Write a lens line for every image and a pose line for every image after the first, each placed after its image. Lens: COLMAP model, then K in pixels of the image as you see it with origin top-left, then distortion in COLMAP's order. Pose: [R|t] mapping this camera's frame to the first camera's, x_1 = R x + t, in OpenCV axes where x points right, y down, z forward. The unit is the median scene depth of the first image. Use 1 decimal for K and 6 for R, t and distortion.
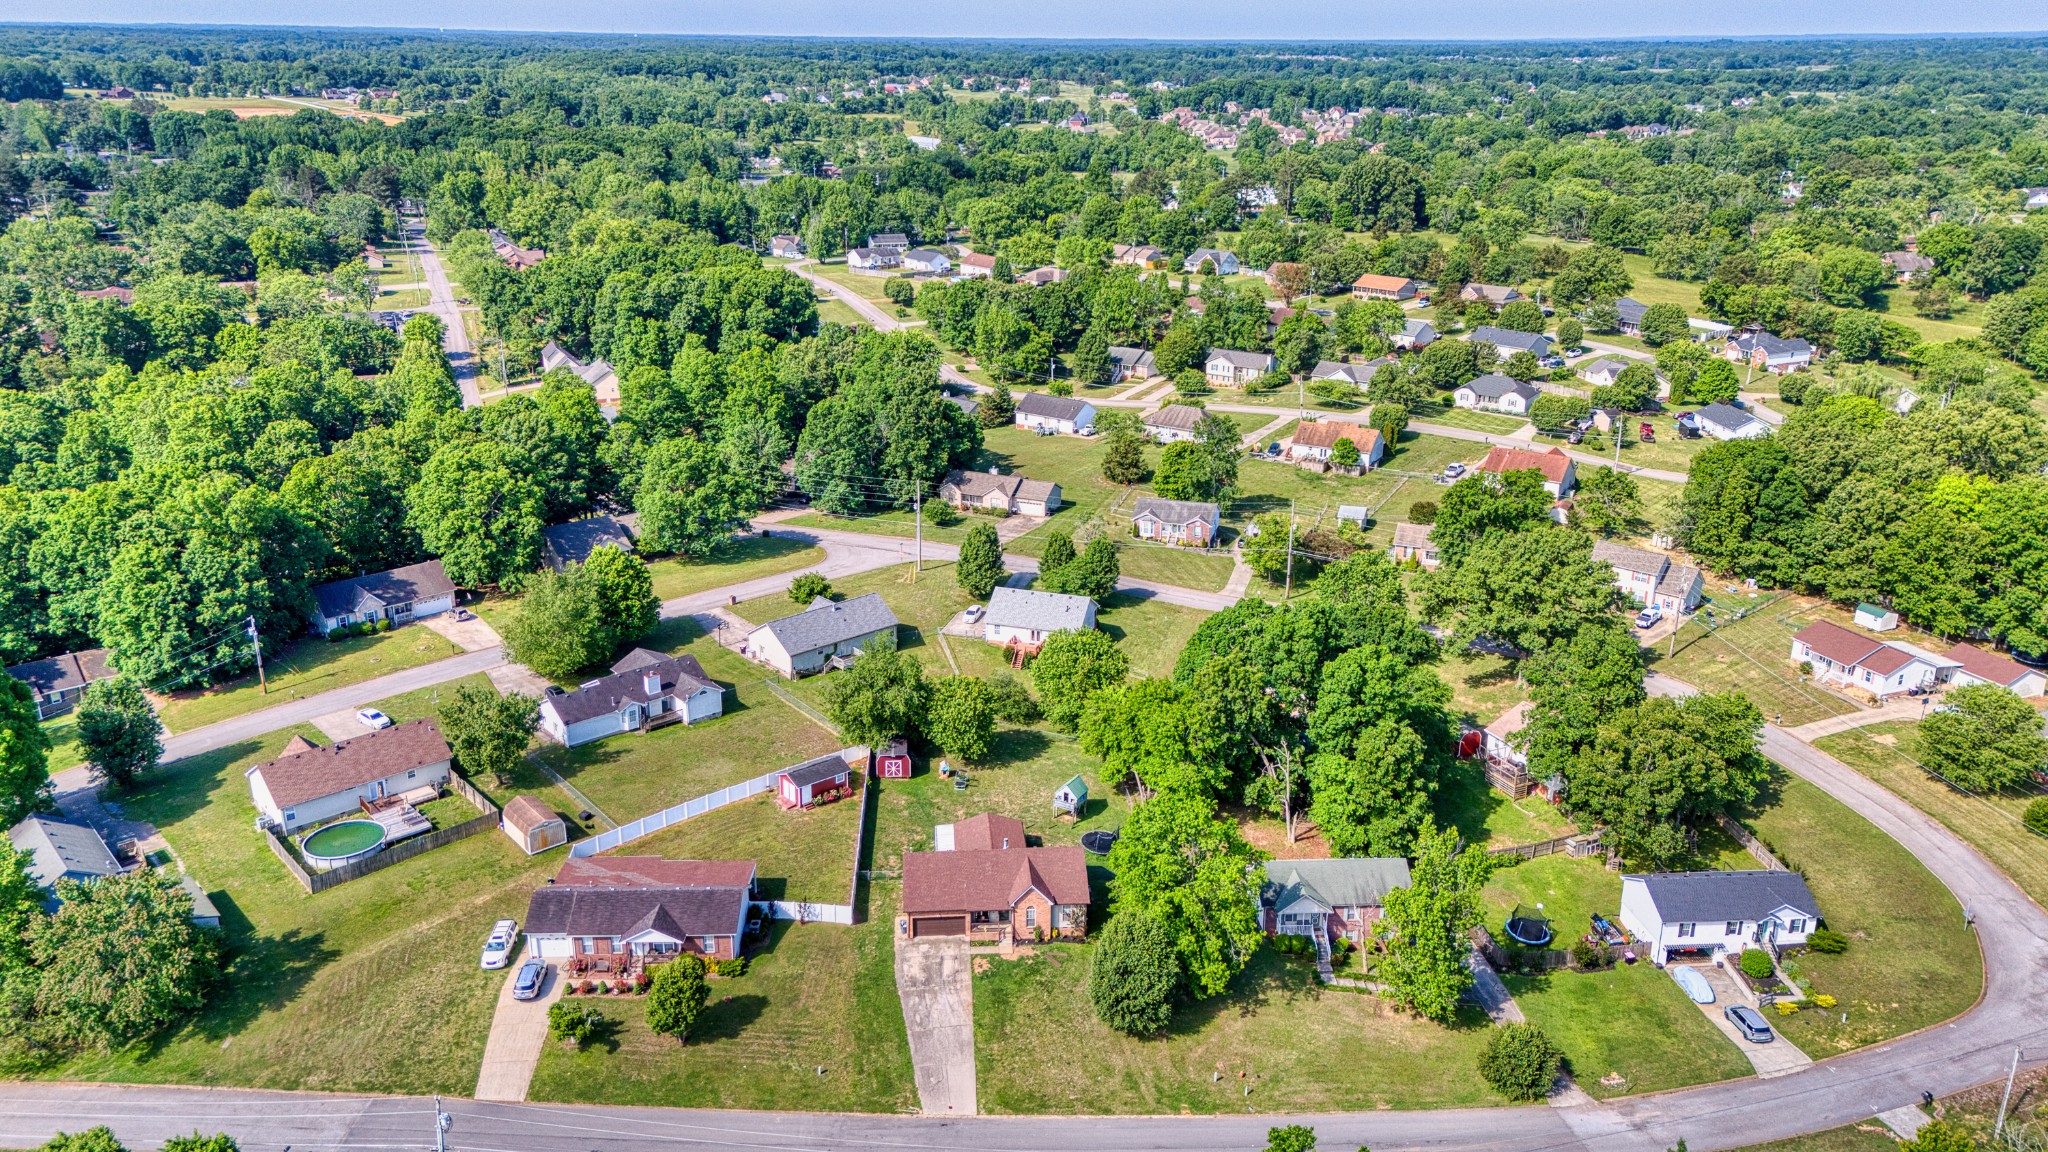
lens RADIAL K [[1457.5, 0, 1024.0], [0, 1457.5, 576.0], [0, 0, 1]] dist [0.116906, -0.113217]
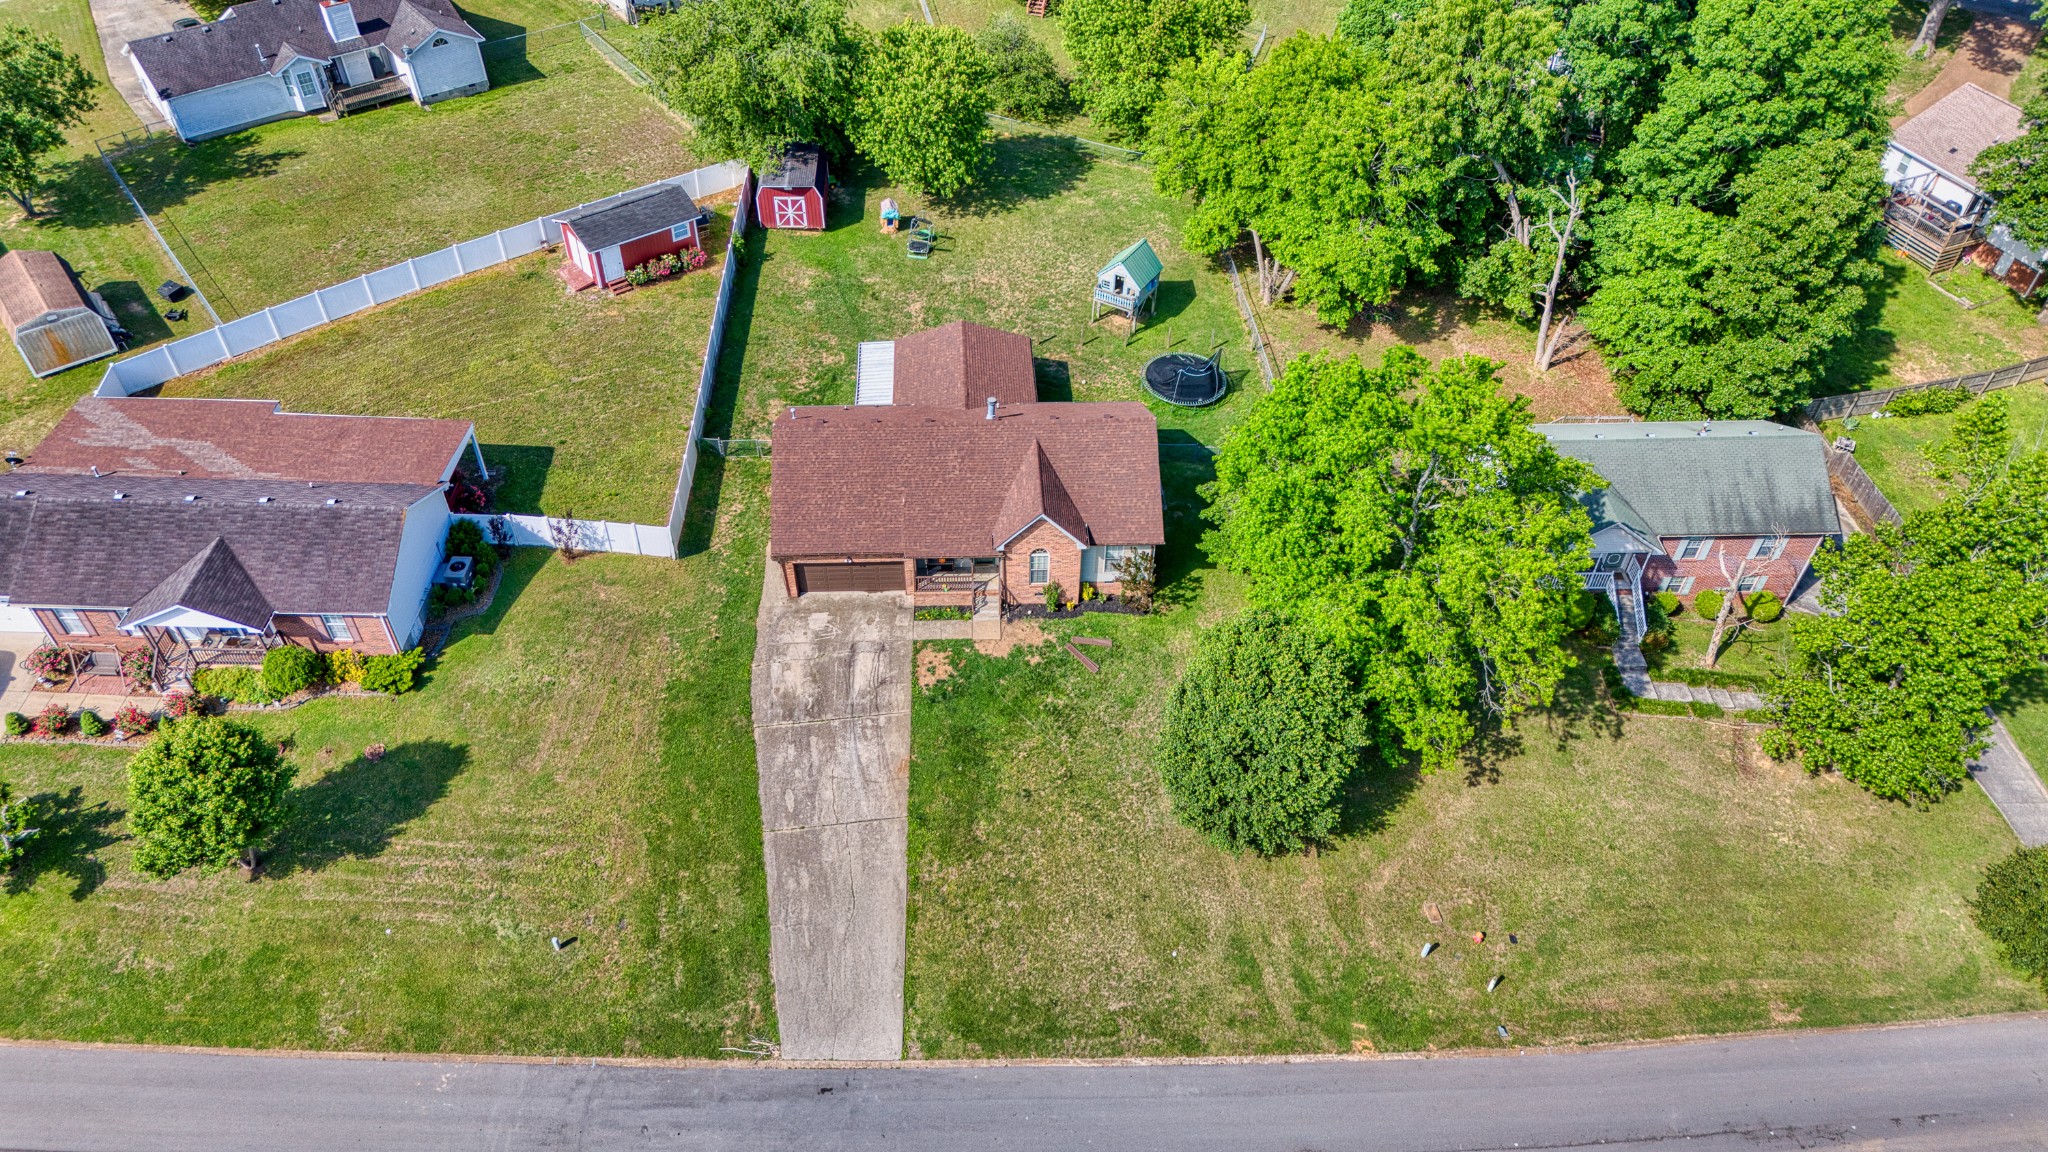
lens RADIAL K [[1457.5, 0, 1024.0], [0, 1457.5, 576.0], [0, 0, 1]] dist [0.116906, -0.113217]
pose [[0.999515, 0.026576, -0.016223, 0.006757], [-0.017581, 0.911743, 0.410385, 0.036189], [0.025698, -0.409901, 0.911768, 0.513257]]
